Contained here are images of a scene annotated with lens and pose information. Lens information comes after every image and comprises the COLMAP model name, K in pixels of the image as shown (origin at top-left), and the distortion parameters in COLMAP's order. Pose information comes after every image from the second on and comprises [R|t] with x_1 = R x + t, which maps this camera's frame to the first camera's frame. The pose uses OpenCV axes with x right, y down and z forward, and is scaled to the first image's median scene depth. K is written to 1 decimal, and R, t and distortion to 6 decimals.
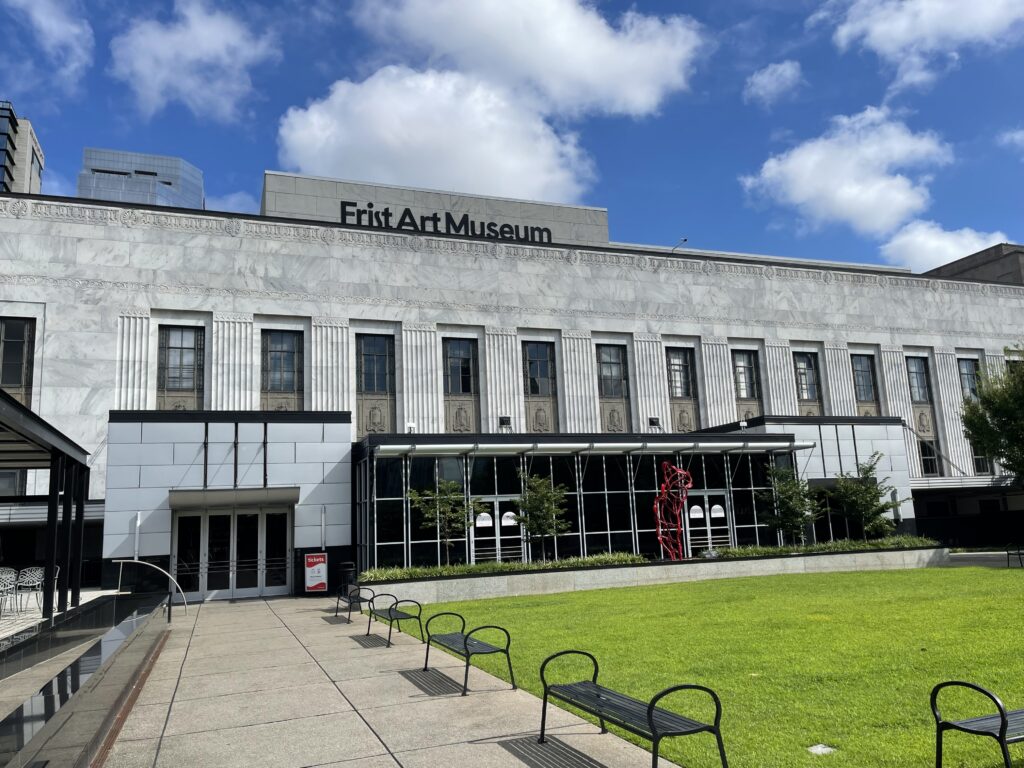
lens RADIAL K [[769.7, 0, 515.6], [0, 769.7, 387.9], [0, 0, 1]] dist [0.012434, -0.001194]
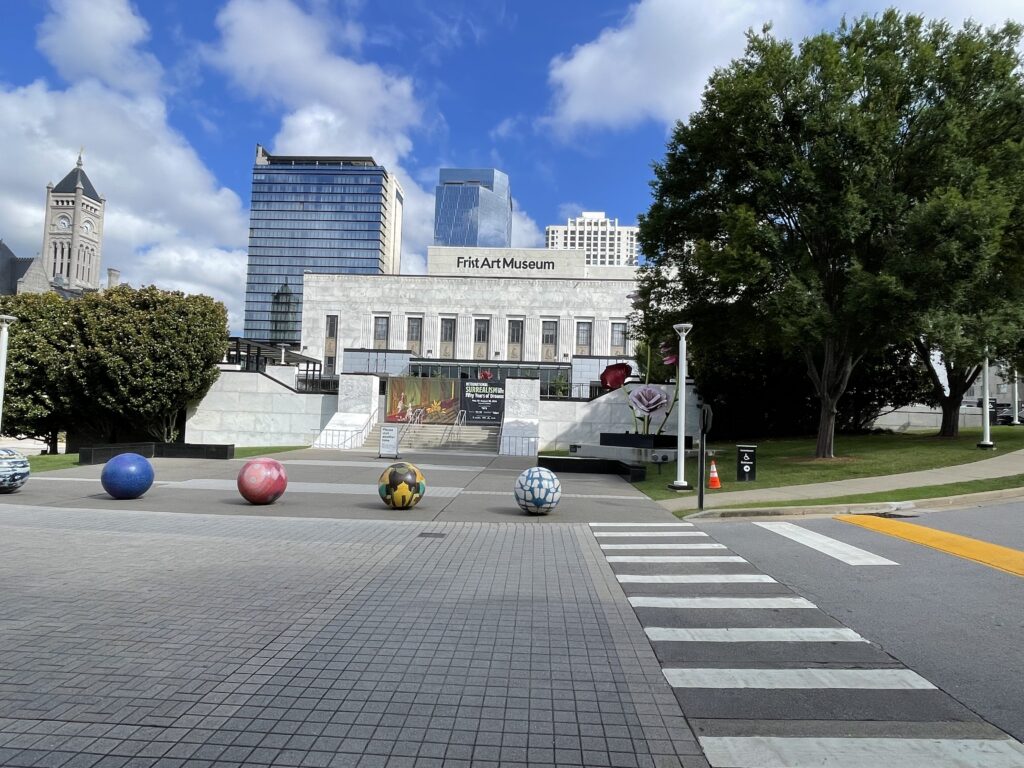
lens RADIAL K [[594.7, 0, 511.7], [0, 594.7, 384.0], [0, 0, 1]] dist [-0.002131, -0.000018]
pose [[0.912665, 0.049929, -0.405648, 0.830757], [-0.005021, 0.993805, 0.111024, -0.073884], [0.408678, -0.099291, 0.907262, -0.748659]]
